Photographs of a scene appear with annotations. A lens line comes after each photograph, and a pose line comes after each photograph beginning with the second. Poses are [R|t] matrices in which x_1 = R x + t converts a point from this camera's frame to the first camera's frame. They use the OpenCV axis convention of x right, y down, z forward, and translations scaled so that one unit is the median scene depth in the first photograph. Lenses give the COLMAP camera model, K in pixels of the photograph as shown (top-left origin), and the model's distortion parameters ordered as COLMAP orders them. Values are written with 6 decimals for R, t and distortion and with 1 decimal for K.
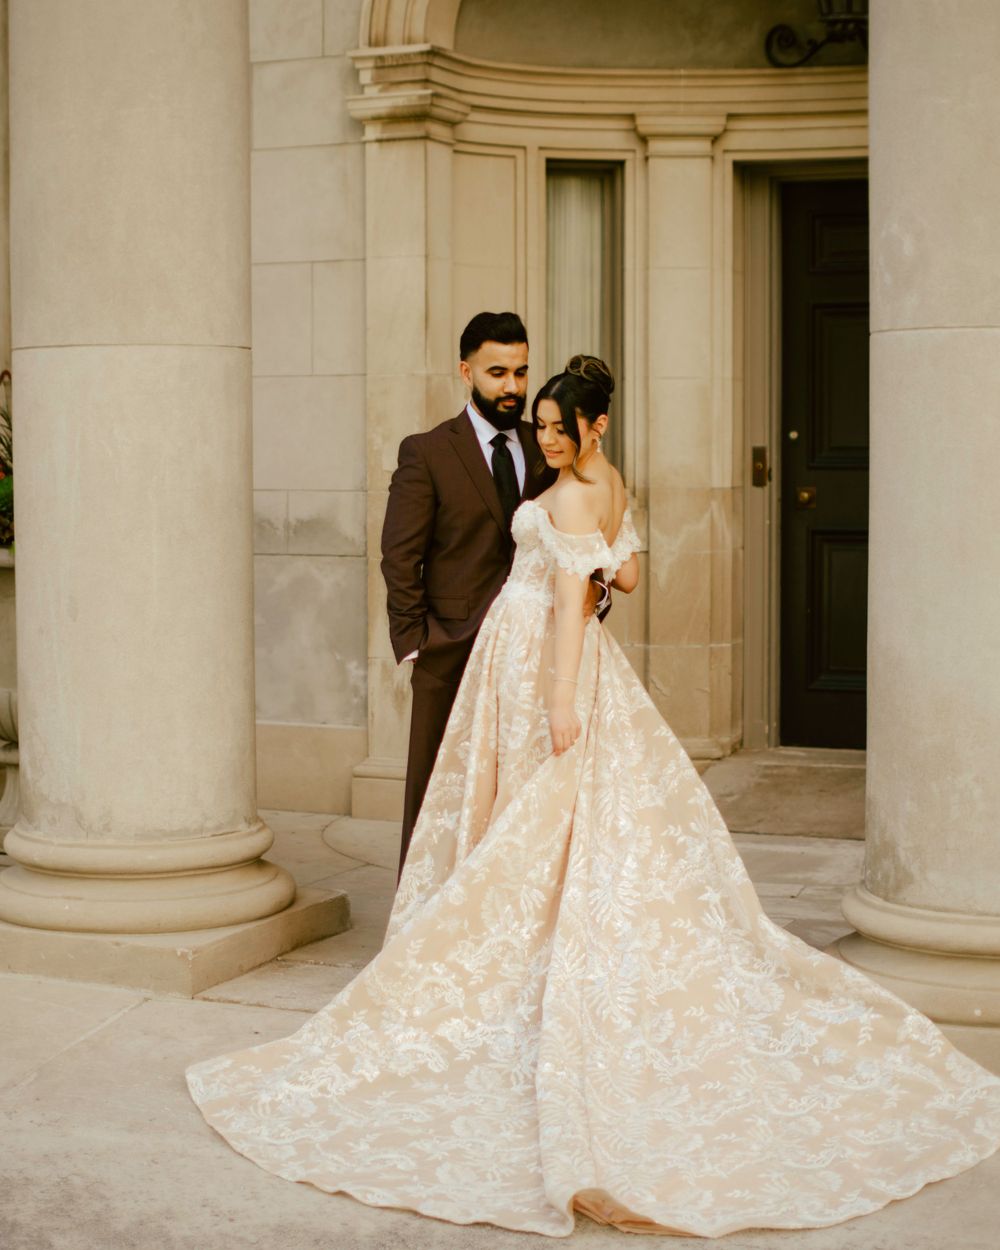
lens RADIAL K [[2320.1, 0, 500.0], [0, 2320.1, 625.0], [0, 0, 1]] dist [-0.179255, 0.279596]
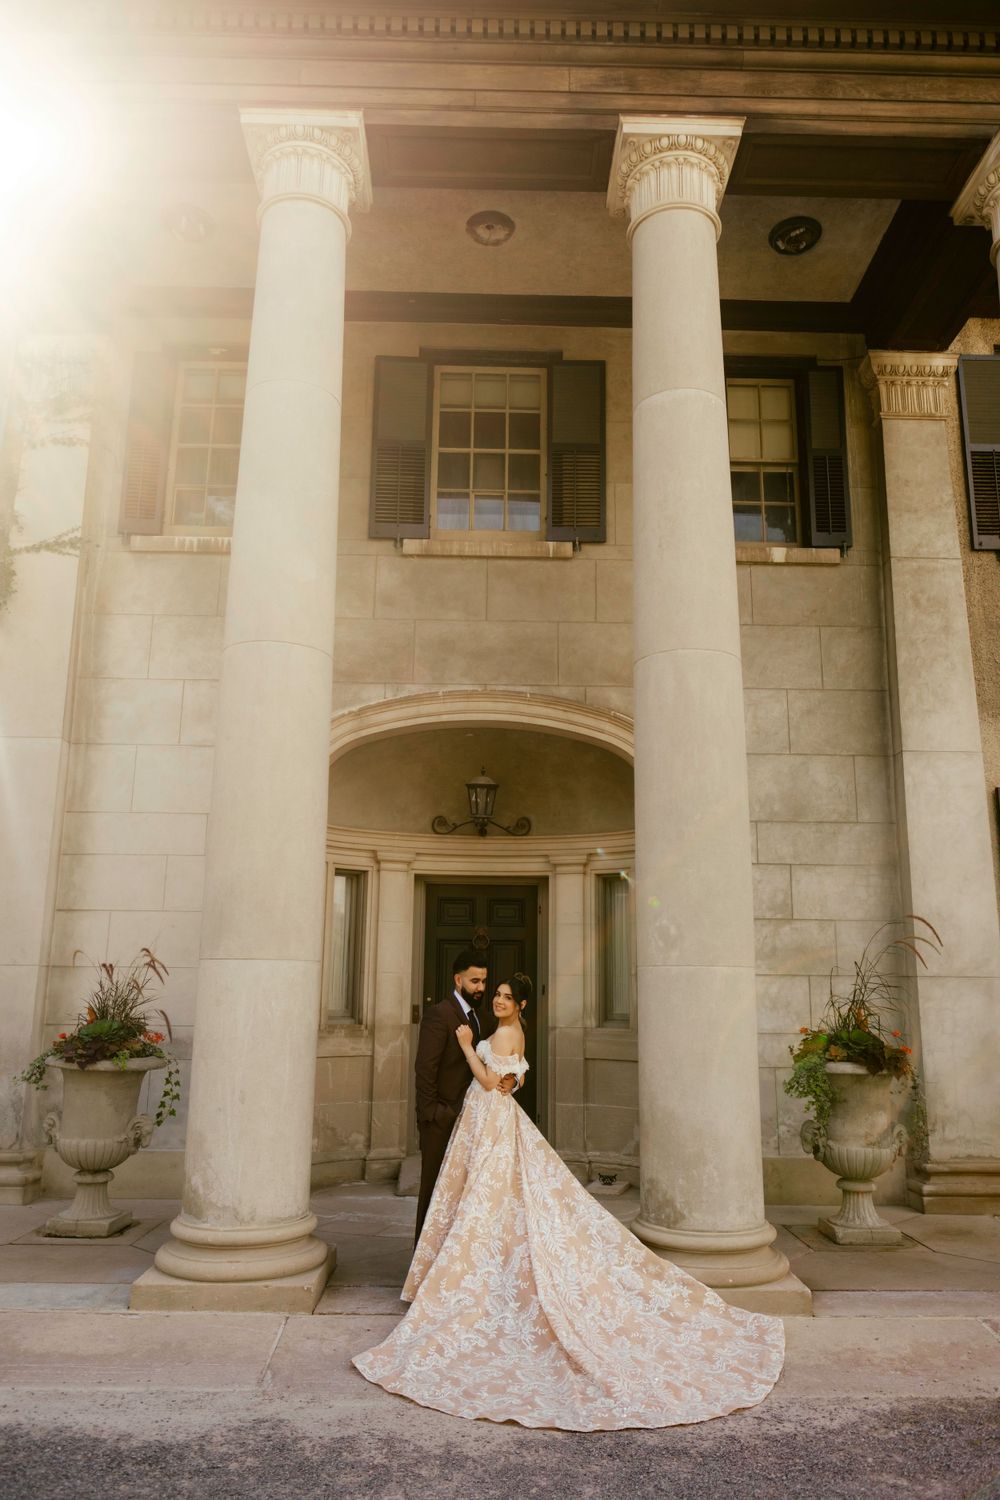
lens RADIAL K [[1055.5, 0, 503.3], [0, 1055.5, 758.3], [0, 0, 1]] dist [-0.003623, 0.000297]
pose [[0.903910, 0.104606, 0.414734, -0.276282], [0.019601, 0.958484, -0.284472, -0.016969], [-0.427273, 0.265267, 0.864333, 0.050227]]
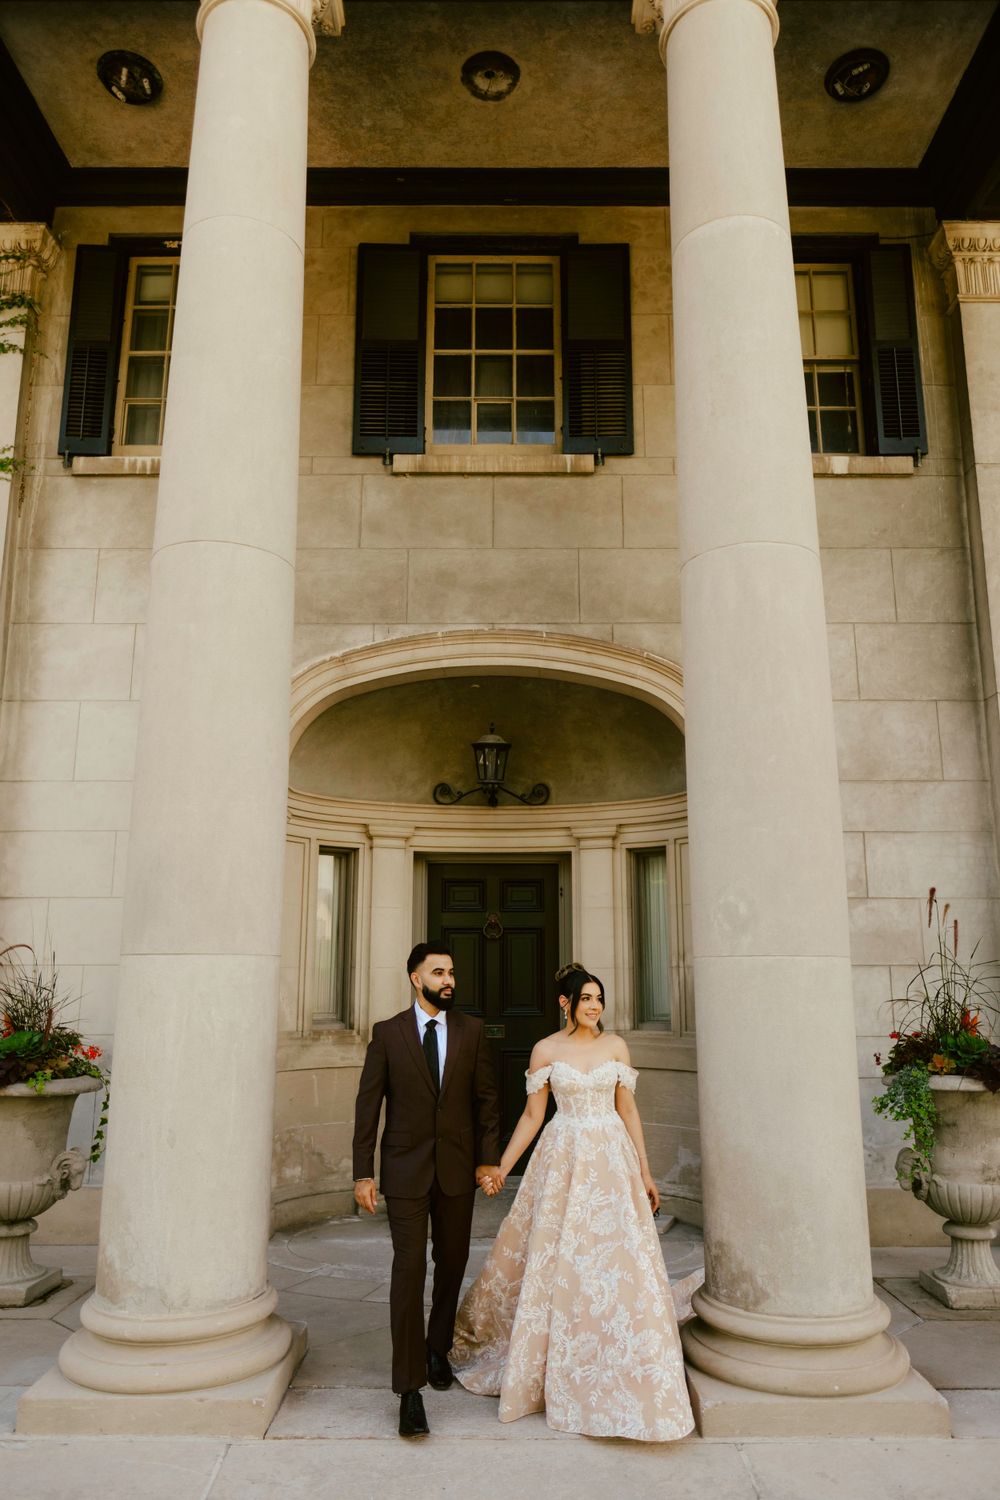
lens RADIAL K [[1056.3, 0, 500.0], [0, 1056.3, 750.0], [0, 0, 1]] dist [-0.003852, 0.000237]
pose [[0.912296, 0.090703, 0.399360, -0.204288], [0.029274, 0.958227, -0.284507, -0.033361], [-0.408483, 0.271246, 0.871532, 0.198433]]
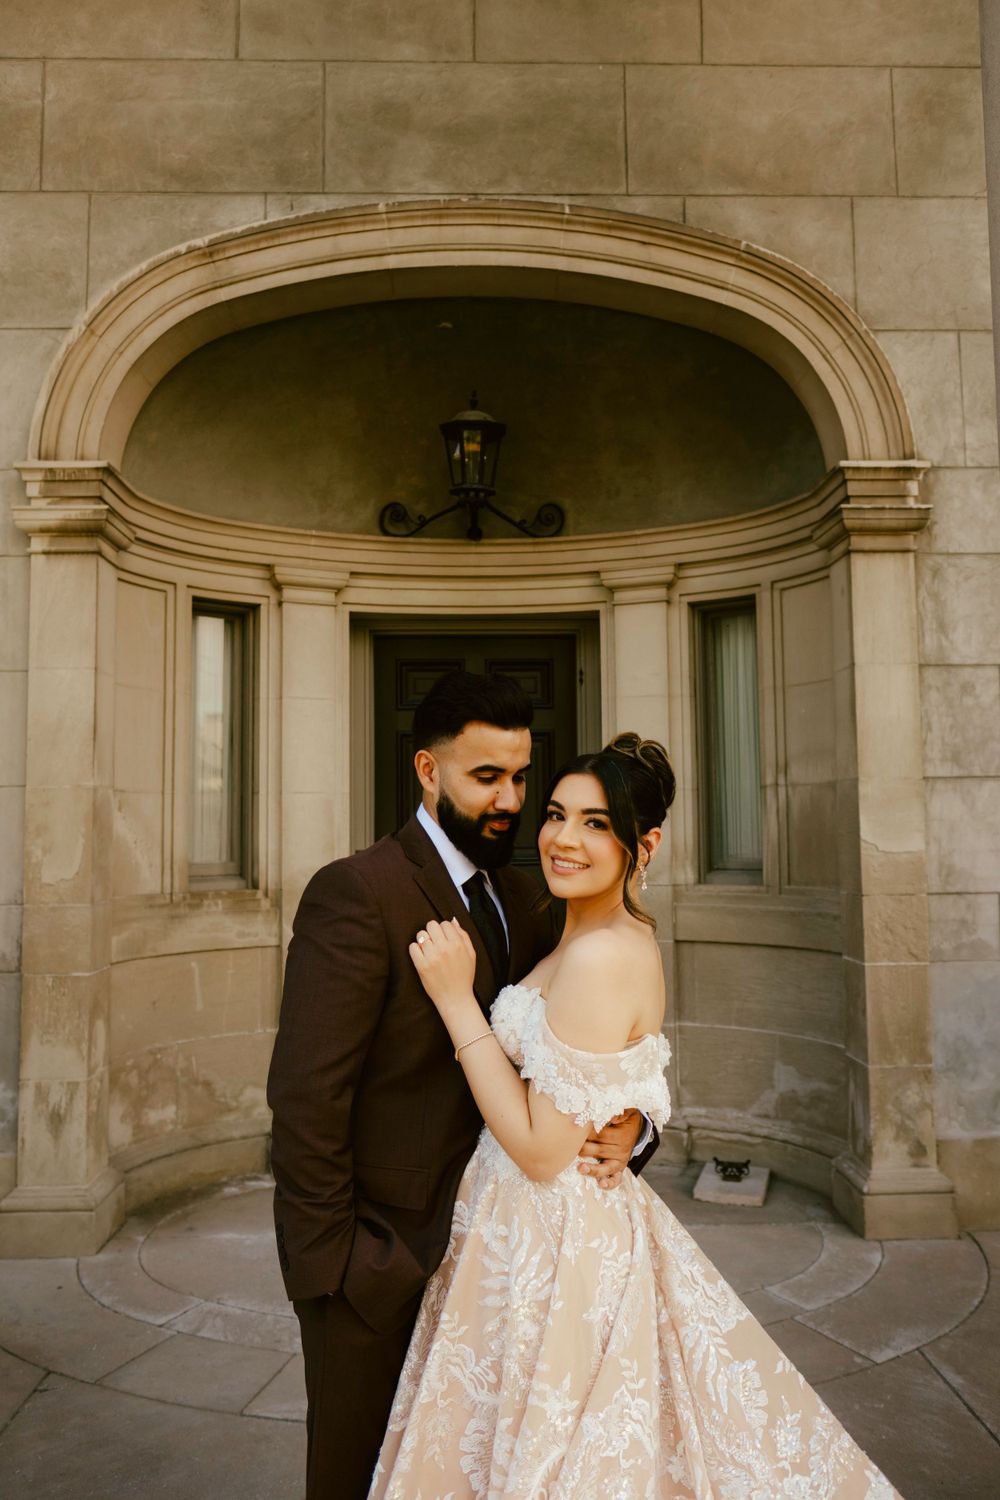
lens RADIAL K [[1089.7, 0, 500.0], [0, 1089.7, 750.0], [0, 0, 1]] dist [-0.006305, -0.000938]
pose [[0.899069, 0.025249, 0.437079, -0.080096], [0.042928, 0.988441, -0.145403, -0.047845], [-0.435698, 0.149490, 0.887592, 0.506130]]
